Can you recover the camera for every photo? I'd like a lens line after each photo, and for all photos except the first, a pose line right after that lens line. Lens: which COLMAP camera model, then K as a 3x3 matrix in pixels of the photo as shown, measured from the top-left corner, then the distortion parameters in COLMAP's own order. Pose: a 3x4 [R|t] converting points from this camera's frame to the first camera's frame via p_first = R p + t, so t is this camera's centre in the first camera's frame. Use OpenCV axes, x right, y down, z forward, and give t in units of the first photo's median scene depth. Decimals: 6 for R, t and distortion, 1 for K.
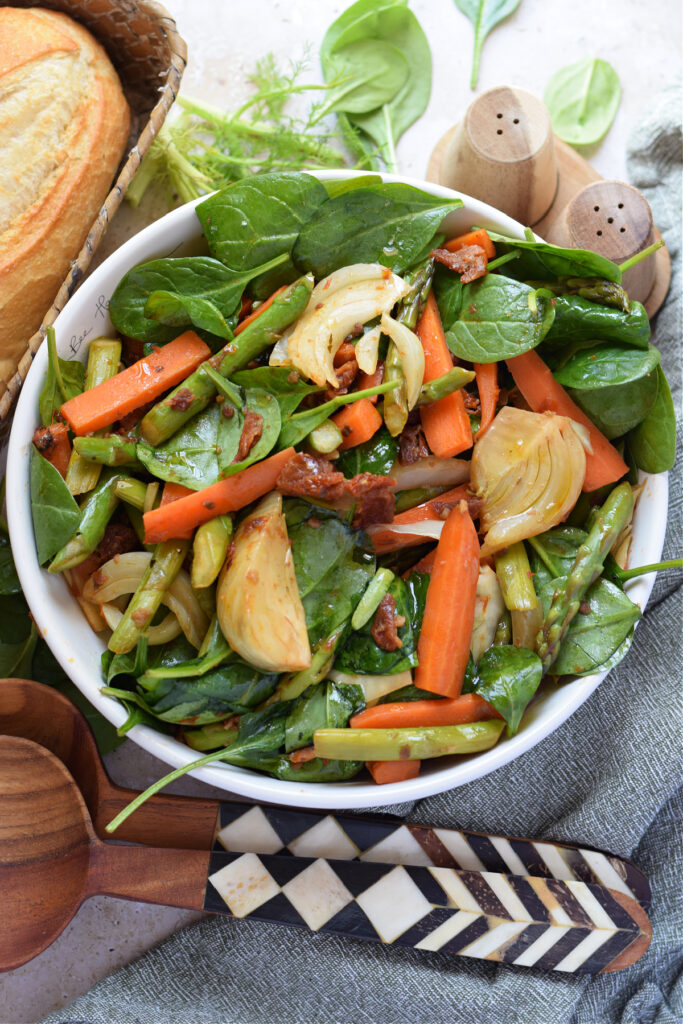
lens RADIAL K [[2518.2, 0, 341.5], [0, 2518.2, 512.0], [0, 0, 1]] dist [-0.083191, -0.092204]
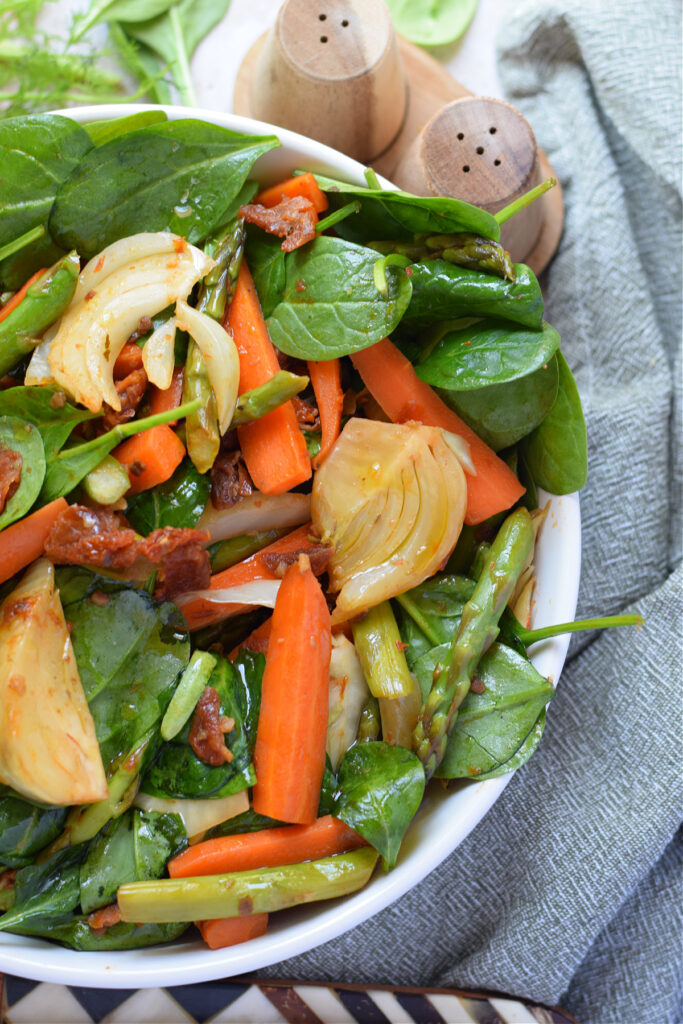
lens RADIAL K [[2518.2, 0, 341.5], [0, 2518.2, 512.0], [0, 0, 1]] dist [-0.083191, -0.092204]
pose [[0.996936, -0.066031, 0.041938, 0.029249], [0.063680, 0.996446, 0.055131, -0.055234], [-0.045430, -0.052291, 0.997598, 0.267245]]
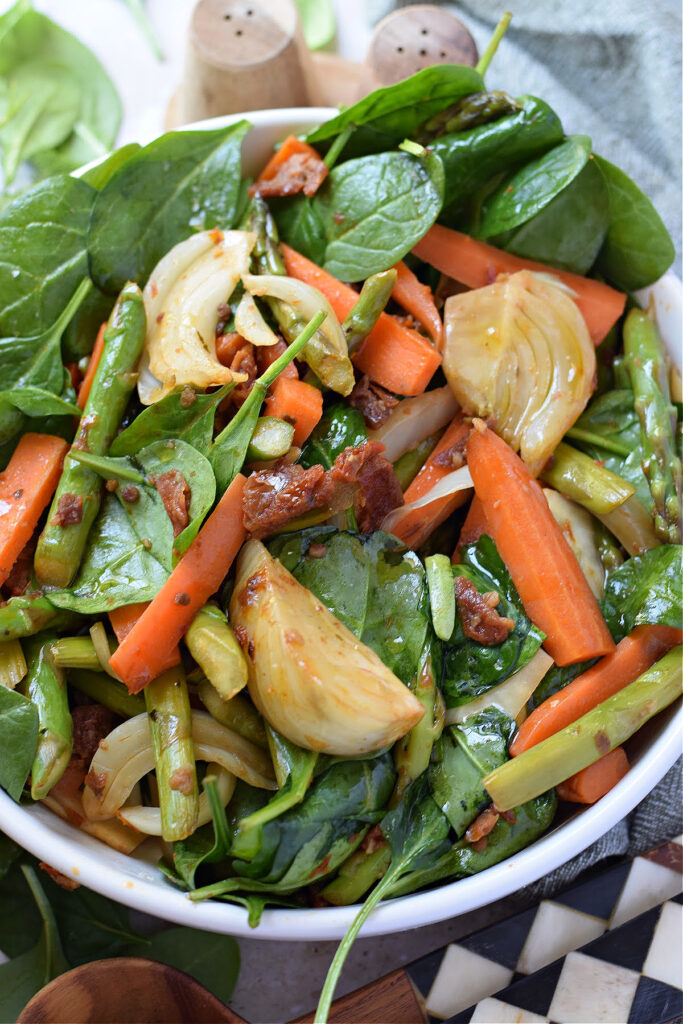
lens RADIAL K [[2518.2, 0, 341.5], [0, 2518.2, 512.0], [0, 0, 1]] dist [-0.083191, -0.092204]
pose [[0.843327, -0.502415, 0.190733, -0.135314], [0.528497, 0.839701, -0.124870, 0.087601], [-0.097422, 0.206108, 0.973667, 0.289473]]
